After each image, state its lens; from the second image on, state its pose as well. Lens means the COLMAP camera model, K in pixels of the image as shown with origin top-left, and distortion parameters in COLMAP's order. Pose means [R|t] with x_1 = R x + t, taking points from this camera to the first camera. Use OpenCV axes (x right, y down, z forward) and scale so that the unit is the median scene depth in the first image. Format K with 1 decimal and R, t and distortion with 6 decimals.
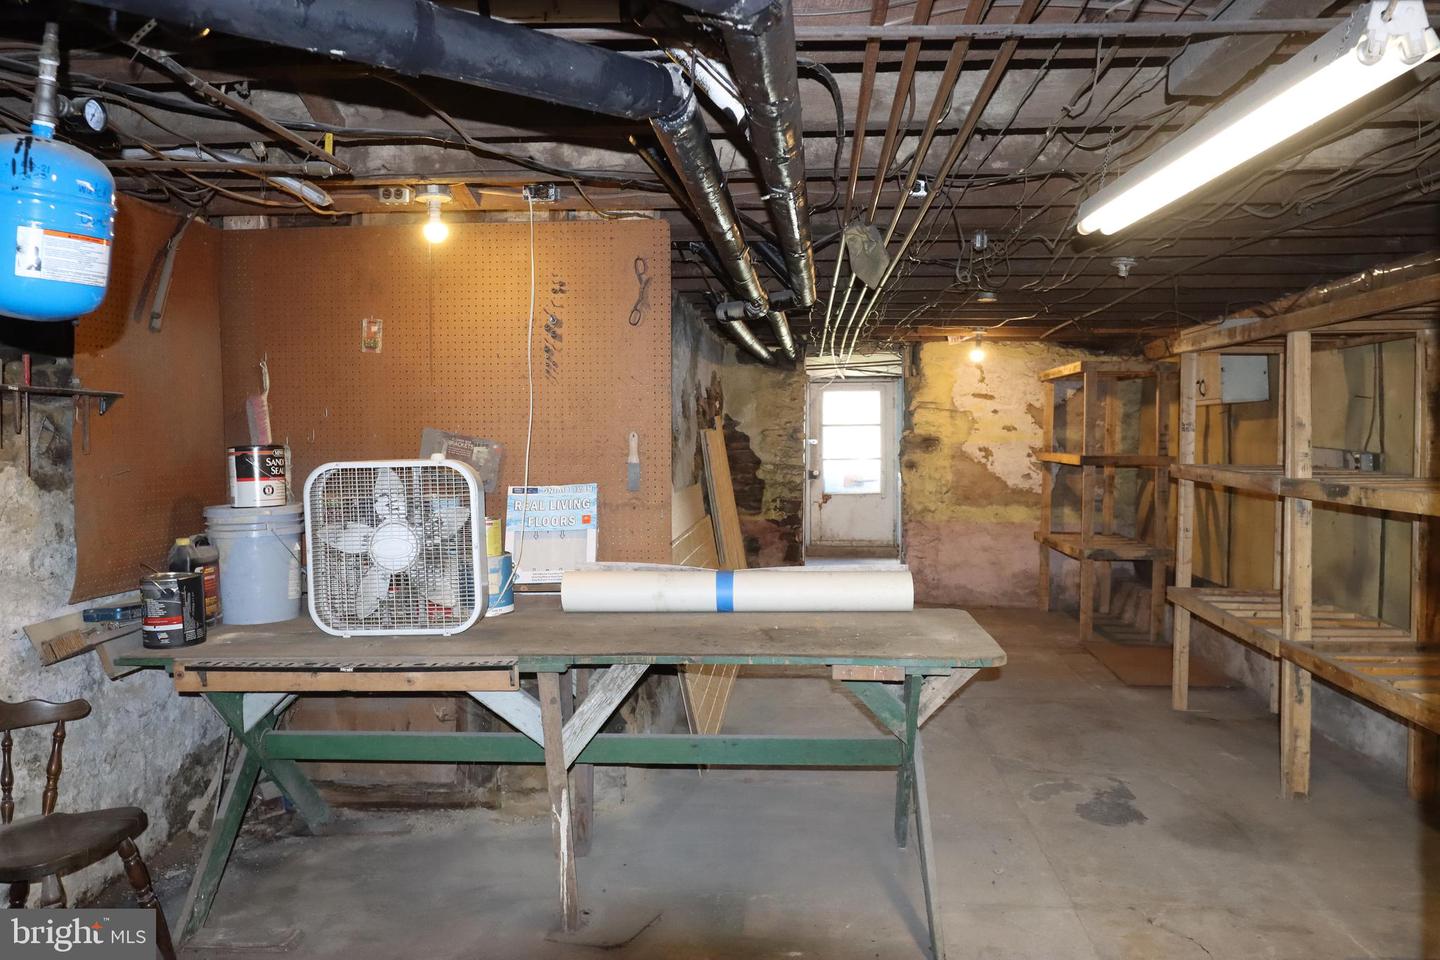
lens RADIAL K [[1084.6, 0, 724.2], [0, 1084.6, 478.3], [0, 0, 1]] dist [-0.023833, -0.004386]
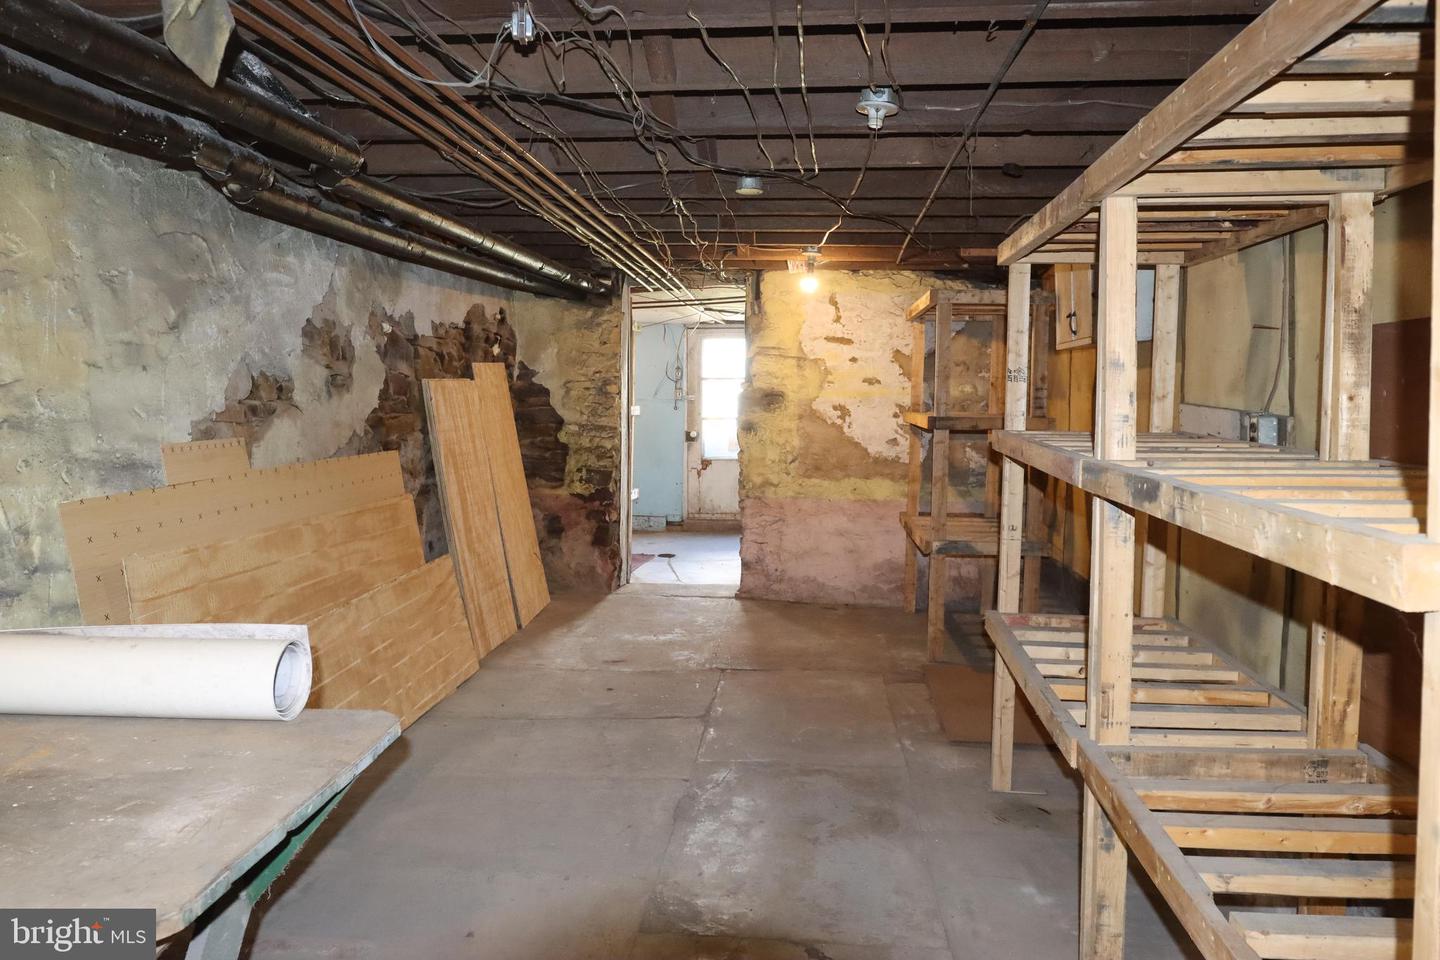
lens RADIAL K [[1084.6, 0, 720.1], [0, 1084.6, 476.1], [0, 0, 1]] dist [-0.023833, -0.004386]
pose [[0.999967, 0.006192, -0.005239, 0.156882], [-0.005994, 0.999296, 0.037037, -0.005418], [0.005464, -0.037004, 0.999300, 0.204844]]
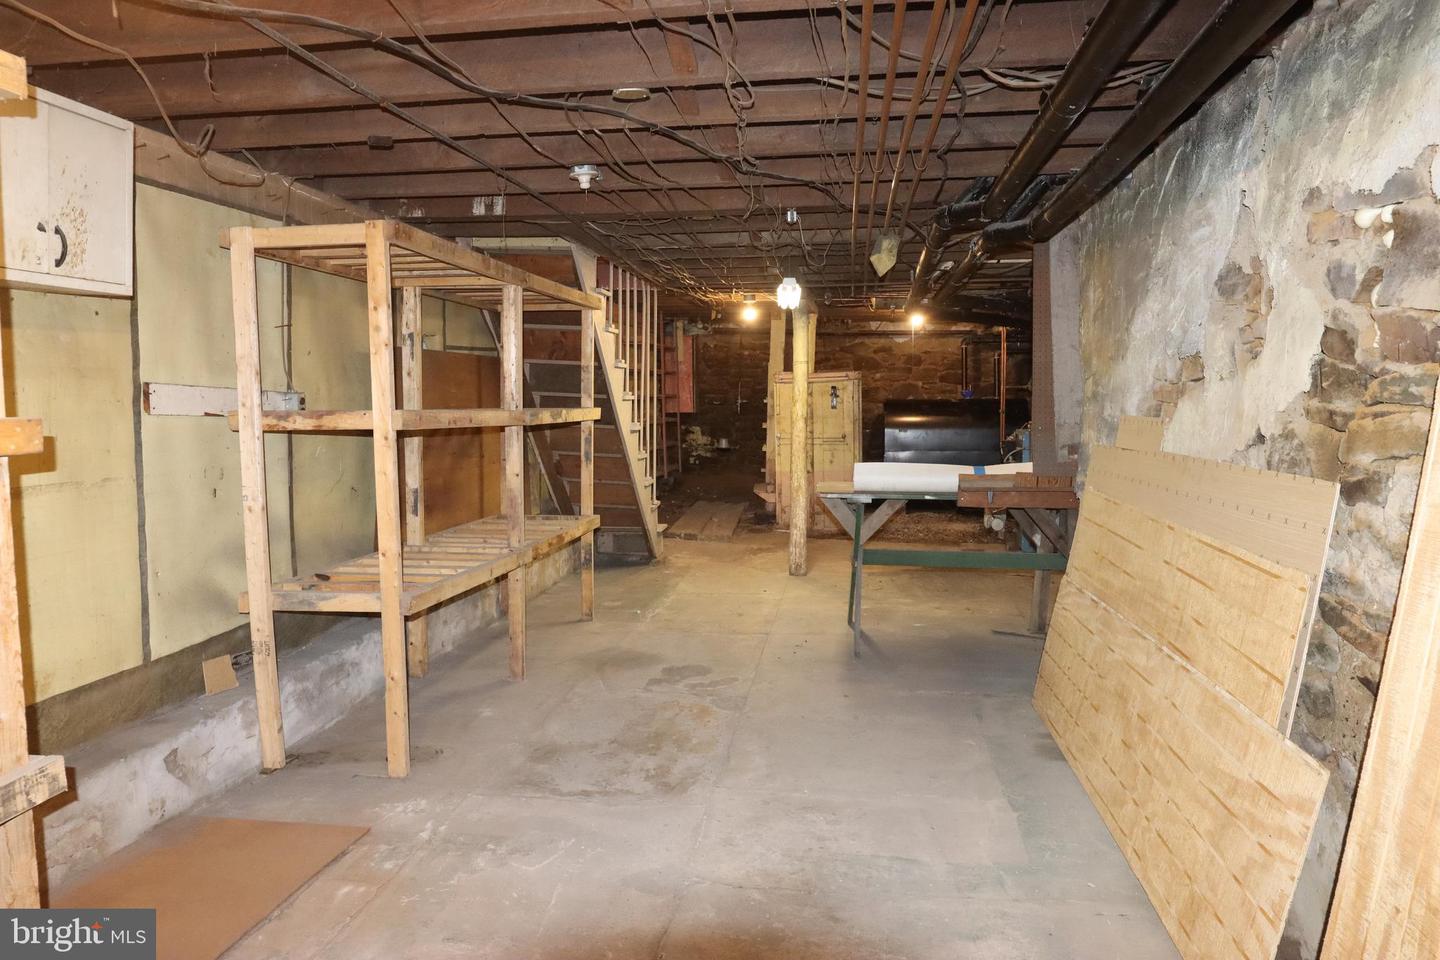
lens RADIAL K [[1084.6, 0, 716.9], [0, 1084.6, 481.0], [0, 0, 1]] dist [-0.023833, -0.004386]
pose [[-0.998972, 0.003609, 0.045198, 0.127568], [0.009125, 0.992435, 0.122434, -0.027568], [-0.044414, 0.122720, -0.991447, 0.915276]]
